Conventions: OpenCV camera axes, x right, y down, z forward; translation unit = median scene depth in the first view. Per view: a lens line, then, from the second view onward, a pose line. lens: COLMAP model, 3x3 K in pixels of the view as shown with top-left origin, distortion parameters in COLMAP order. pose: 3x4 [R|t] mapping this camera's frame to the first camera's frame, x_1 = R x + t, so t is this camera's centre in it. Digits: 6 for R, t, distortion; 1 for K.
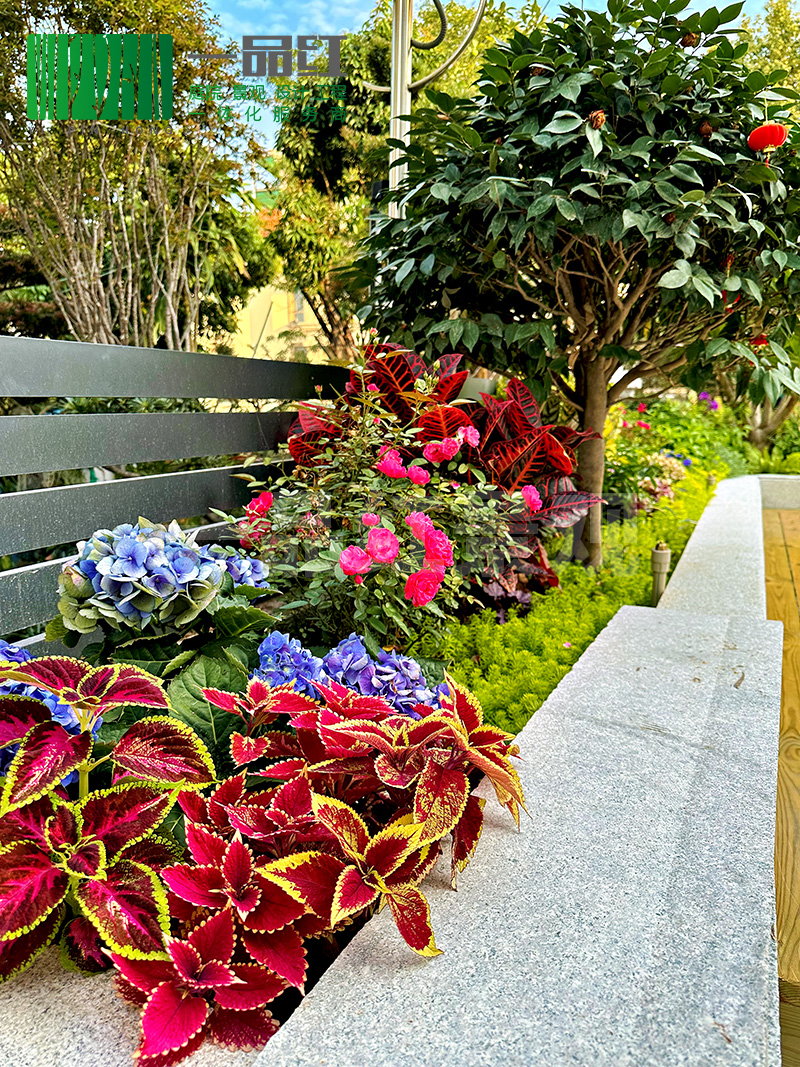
lens RADIAL K [[749.1, 0, 402.1], [0, 749.1, 531.7], [0, 0, 1]] dist [0.040069, -0.002083]
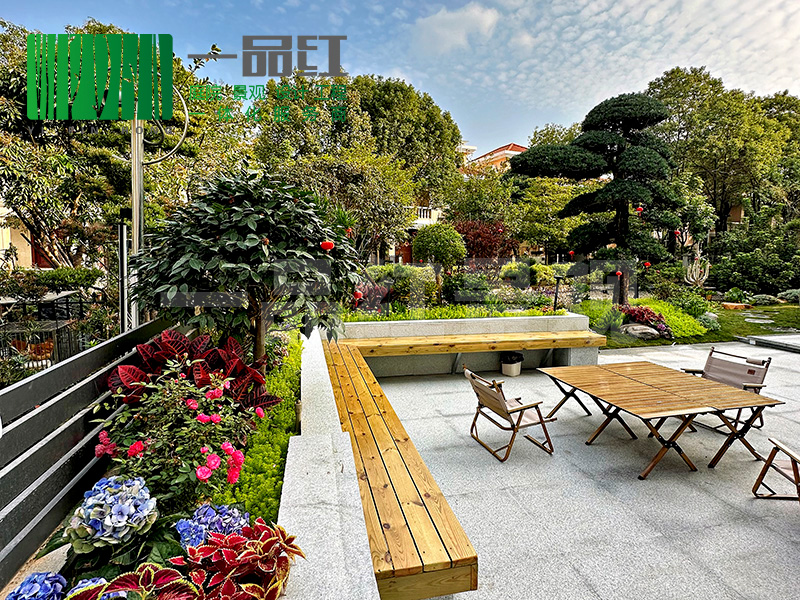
lens RADIAL K [[427.0, 0, 397.7], [0, 427.0, 291.7], [0, 0, 1]] dist [-0.000036, -0.001137]
pose [[0.793019, -0.040150, 0.607873, -0.243947], [0.086330, 0.995162, -0.046893, -0.271205], [-0.603050, 0.089665, 0.792648, -0.326877]]
